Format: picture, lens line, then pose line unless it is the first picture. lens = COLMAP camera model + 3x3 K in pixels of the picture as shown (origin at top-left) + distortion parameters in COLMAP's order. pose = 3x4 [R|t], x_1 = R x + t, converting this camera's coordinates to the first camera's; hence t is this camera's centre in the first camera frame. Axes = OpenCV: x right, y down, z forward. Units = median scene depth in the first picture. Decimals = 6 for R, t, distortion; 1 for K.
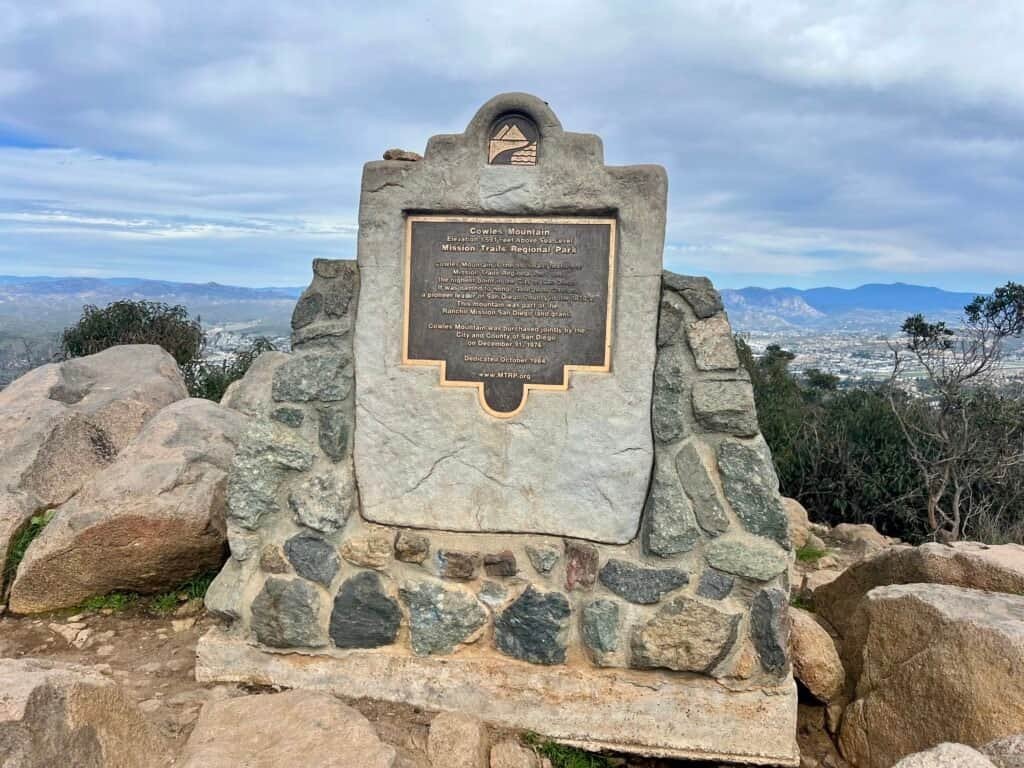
lens RADIAL K [[411.0, 0, 512.8], [0, 411.0, 385.0], [0, 0, 1]] dist [0.001016, 0.000023]
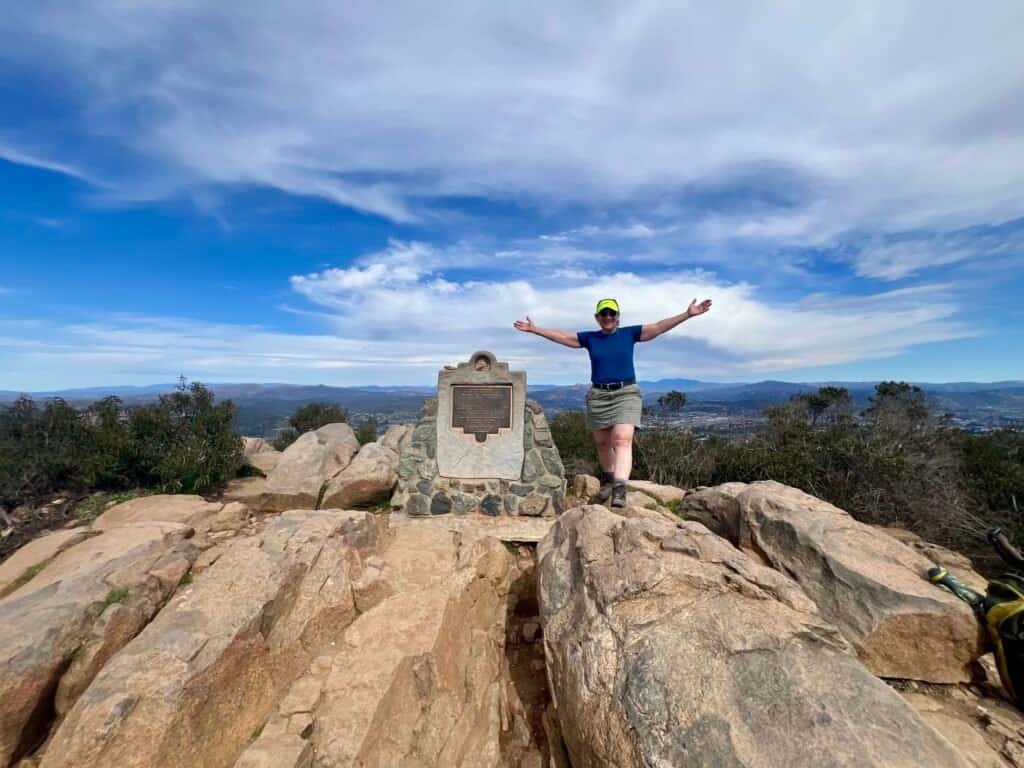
lens RADIAL K [[411.0, 0, 515.1], [0, 411.0, 384.0], [0, 0, 1]] dist [0.001016, 0.000023]
pose [[0.998194, -0.020803, 0.056359, 0.078650], [0.027801, 0.991591, -0.126393, 0.023853], [-0.053256, 0.127732, 0.990378, -2.502470]]
